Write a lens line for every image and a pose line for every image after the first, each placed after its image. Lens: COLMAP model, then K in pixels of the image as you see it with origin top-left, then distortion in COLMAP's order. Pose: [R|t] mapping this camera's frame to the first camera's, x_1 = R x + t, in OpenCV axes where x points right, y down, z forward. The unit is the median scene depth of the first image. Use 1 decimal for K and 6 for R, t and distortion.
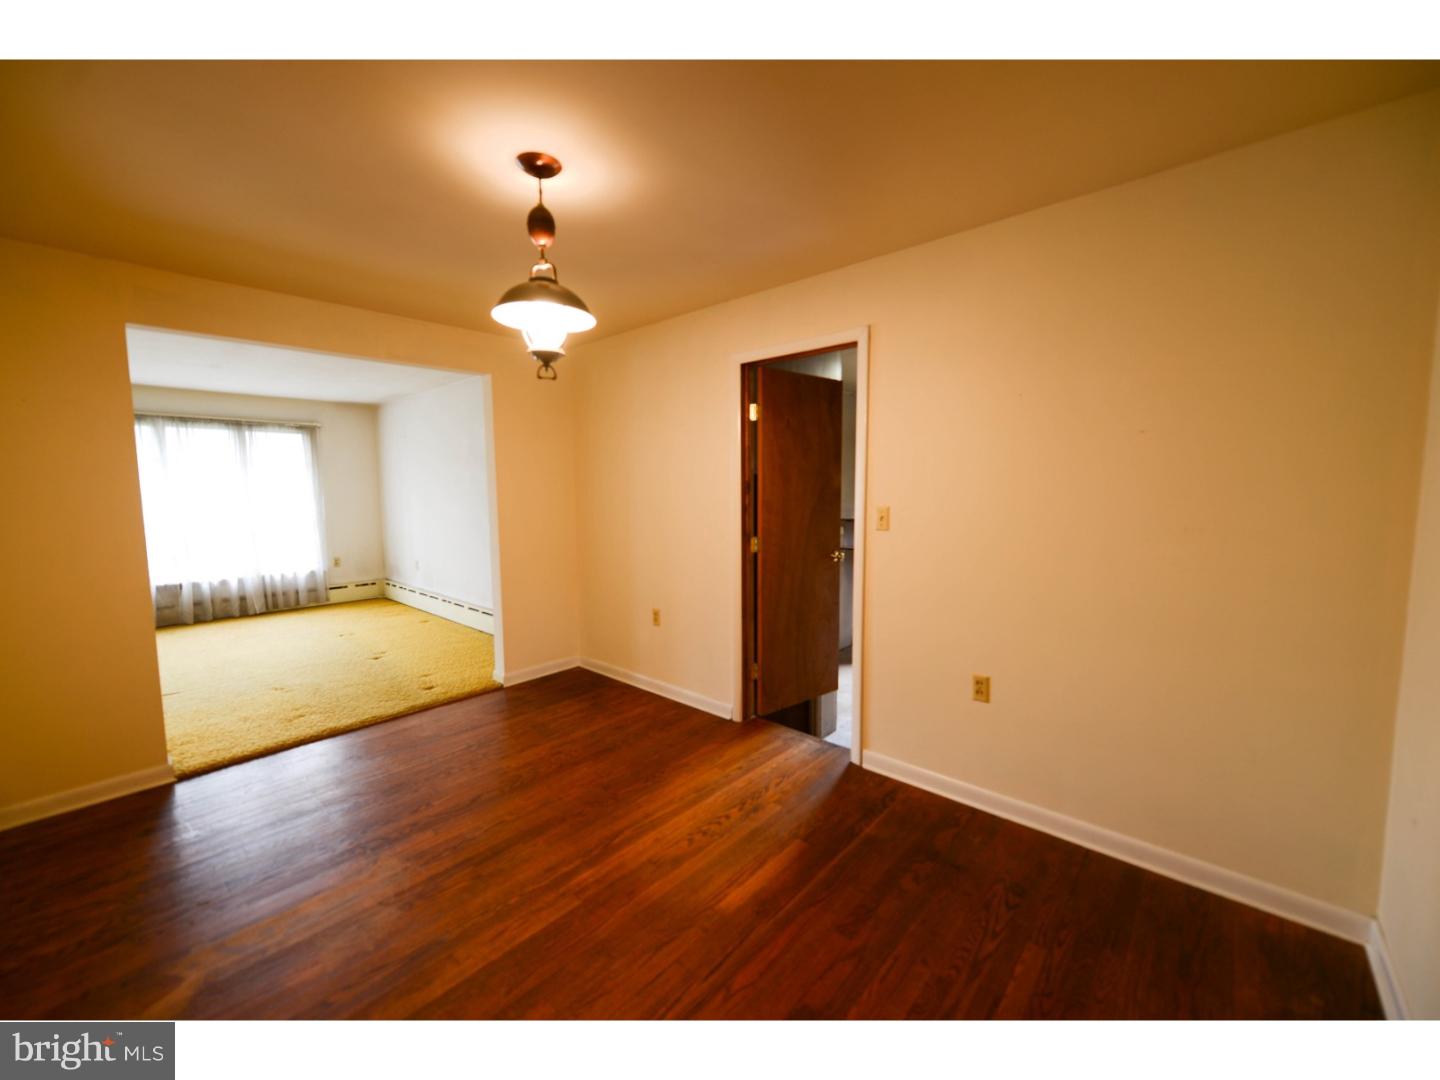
lens RADIAL K [[565.3, 0, 717.0], [0, 565.3, 539.5], [0, 0, 1]] dist [0.009368, 0.000037]
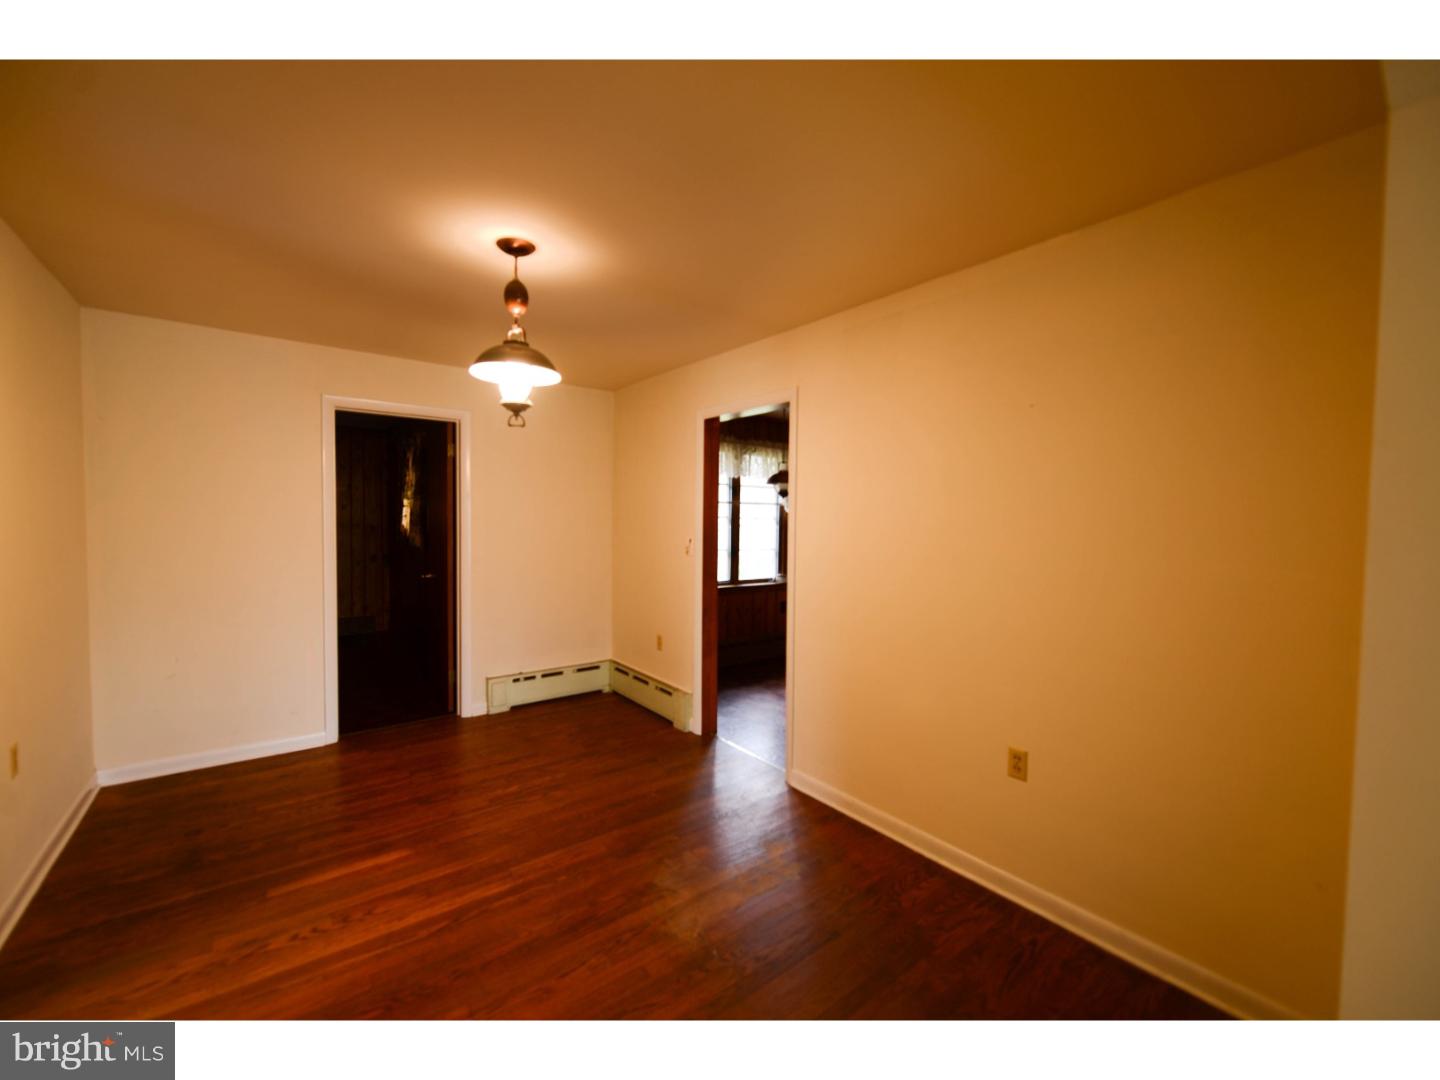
lens RADIAL K [[577.2, 0, 716.2], [0, 577.2, 539.7], [0, 0, 1]] dist [-0.000693, -0.000104]
pose [[-0.984093, -0.007100, 0.177510, -0.803710], [0.015732, 0.991793, 0.126881, -0.176178], [-0.176954, 0.127655, -0.975905, 1.852247]]
